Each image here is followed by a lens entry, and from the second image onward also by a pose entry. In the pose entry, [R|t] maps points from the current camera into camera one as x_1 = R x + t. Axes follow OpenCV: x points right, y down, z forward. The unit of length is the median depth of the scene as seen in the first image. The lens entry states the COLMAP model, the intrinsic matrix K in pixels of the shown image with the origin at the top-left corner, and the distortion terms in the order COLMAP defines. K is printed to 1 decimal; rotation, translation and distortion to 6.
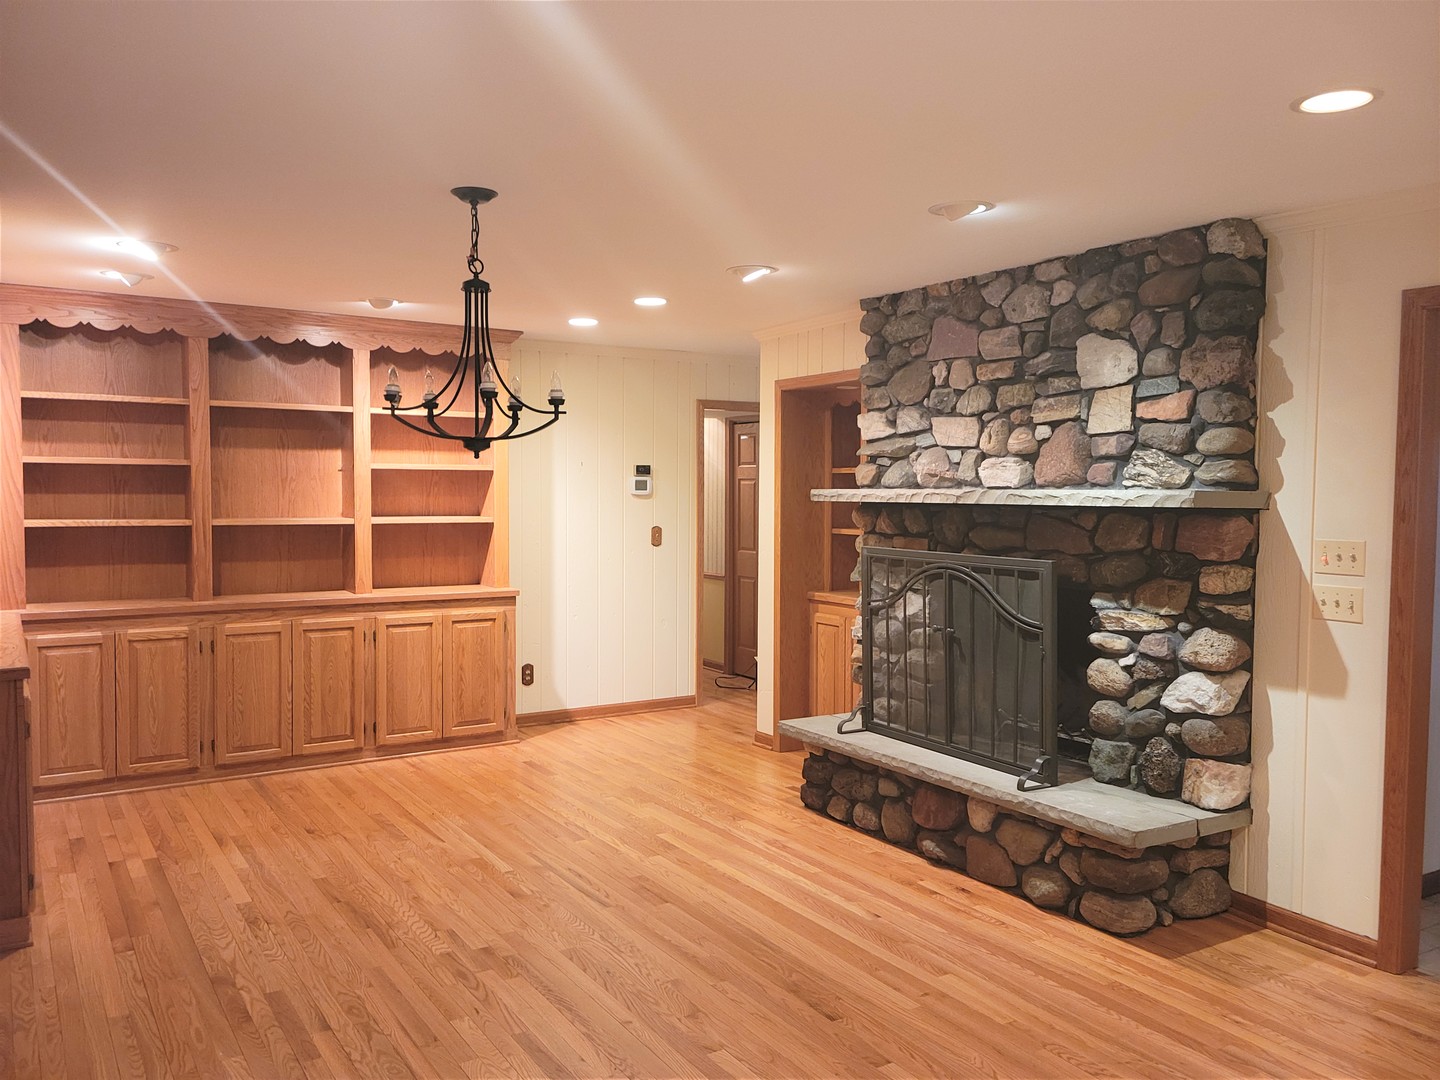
lens RADIAL K [[1132.4, 0, 710.0], [0, 1132.4, 553.0], [0, 0, 1]] dist [0.100110, -0.095985]
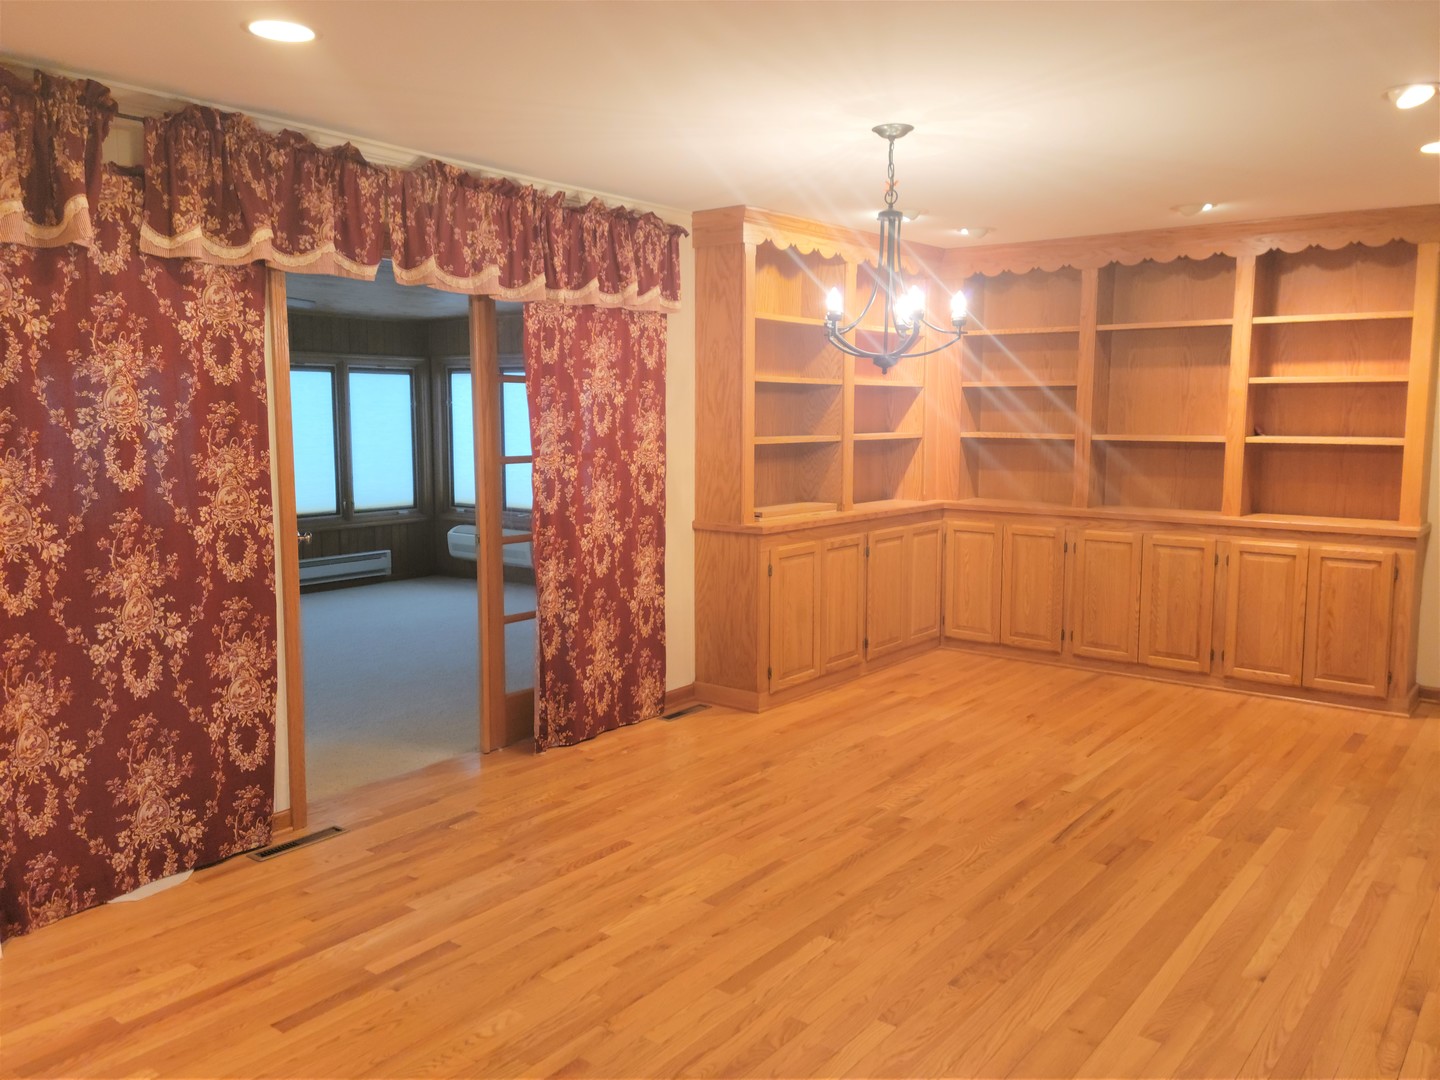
lens RADIAL K [[1132.4, 0, 720.2], [0, 1132.4, 538.0], [0, 0, 1]] dist [0.100110, -0.095985]
pose [[0.359632, 0.104361, -0.927240, 0.562635], [-0.055898, 0.994351, 0.090234, -0.011440], [0.931418, 0.019379, 0.363434, 0.325601]]
